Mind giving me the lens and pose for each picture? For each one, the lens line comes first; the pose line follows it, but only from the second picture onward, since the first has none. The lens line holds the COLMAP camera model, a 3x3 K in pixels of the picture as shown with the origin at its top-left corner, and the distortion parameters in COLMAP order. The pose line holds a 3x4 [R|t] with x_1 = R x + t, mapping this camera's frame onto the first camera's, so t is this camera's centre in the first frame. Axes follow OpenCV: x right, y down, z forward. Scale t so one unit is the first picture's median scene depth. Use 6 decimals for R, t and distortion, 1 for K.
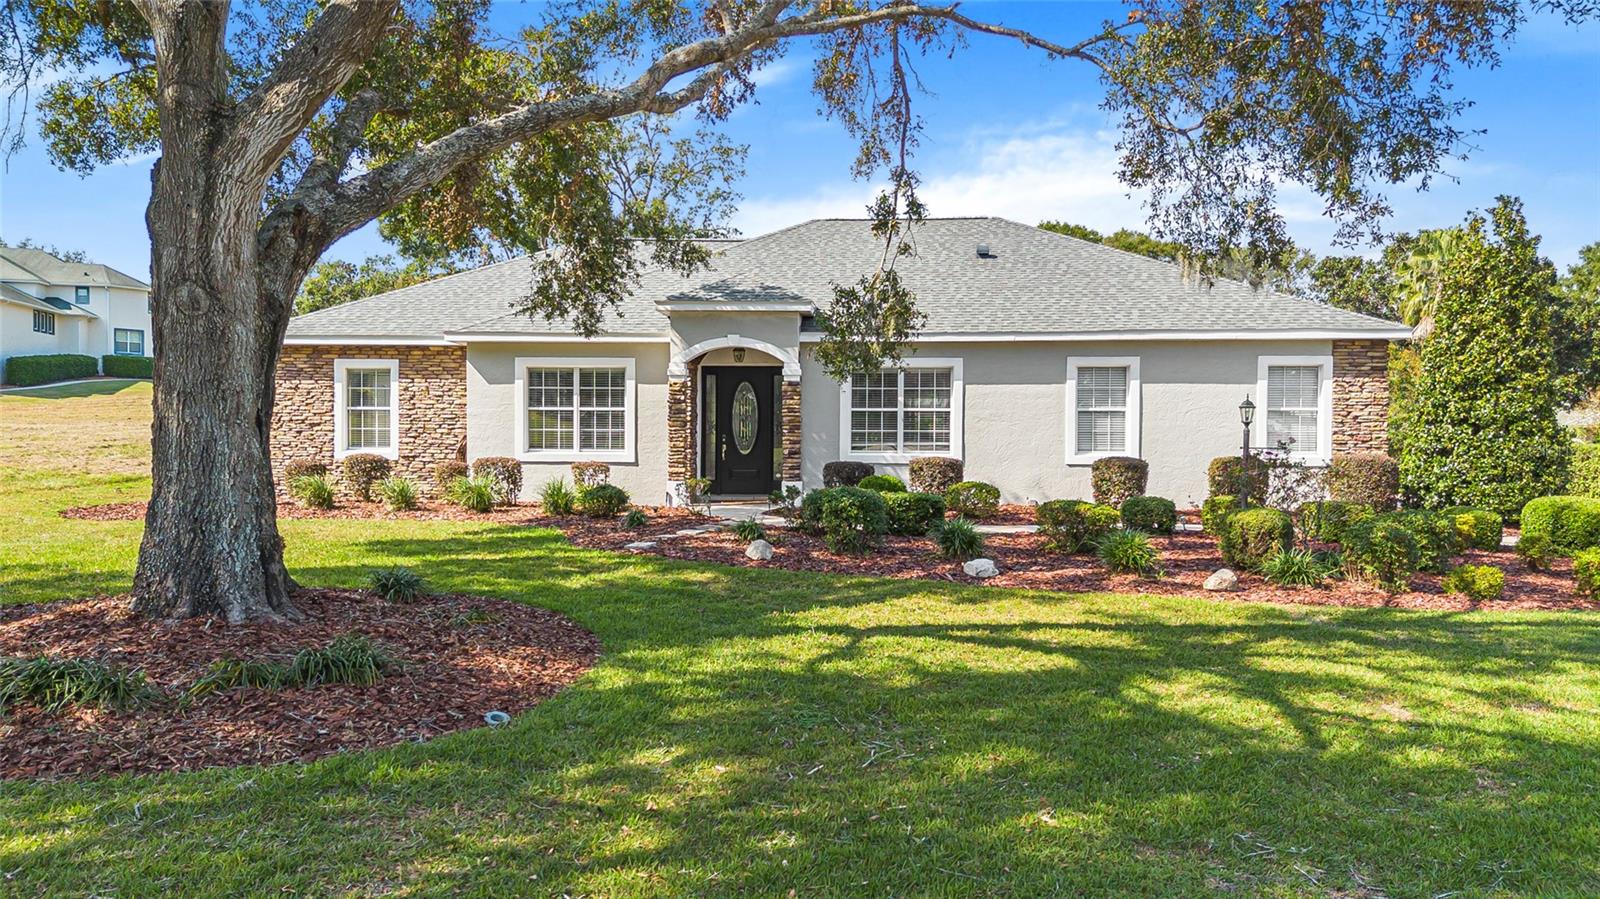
lens RADIAL K [[1196.9, 0, 801.0], [0, 1196.9, 450.3], [0, 0, 1]] dist [0.053009, -0.003272]
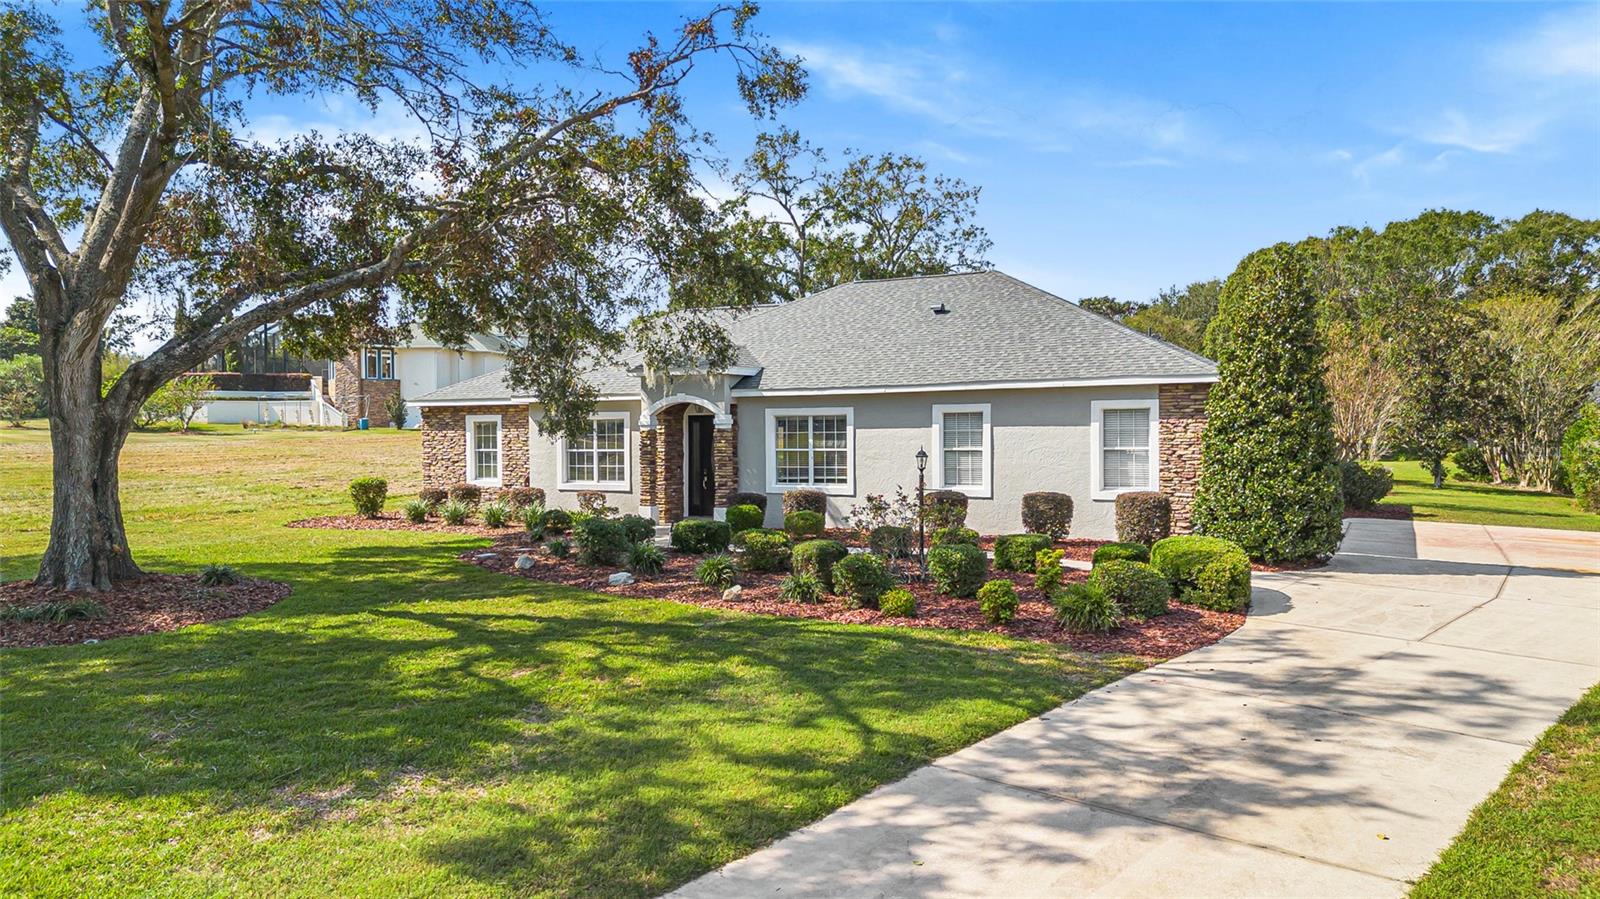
lens RADIAL K [[1196.9, 0, 798.2], [0, 1196.9, 448.8], [0, 0, 1]] dist [0.053009, -0.003272]
pose [[0.904590, -0.006305, -0.426236, 0.601792], [0.004551, 0.999976, -0.005134, -0.029313], [0.426258, 0.002704, 0.904597, -0.112578]]
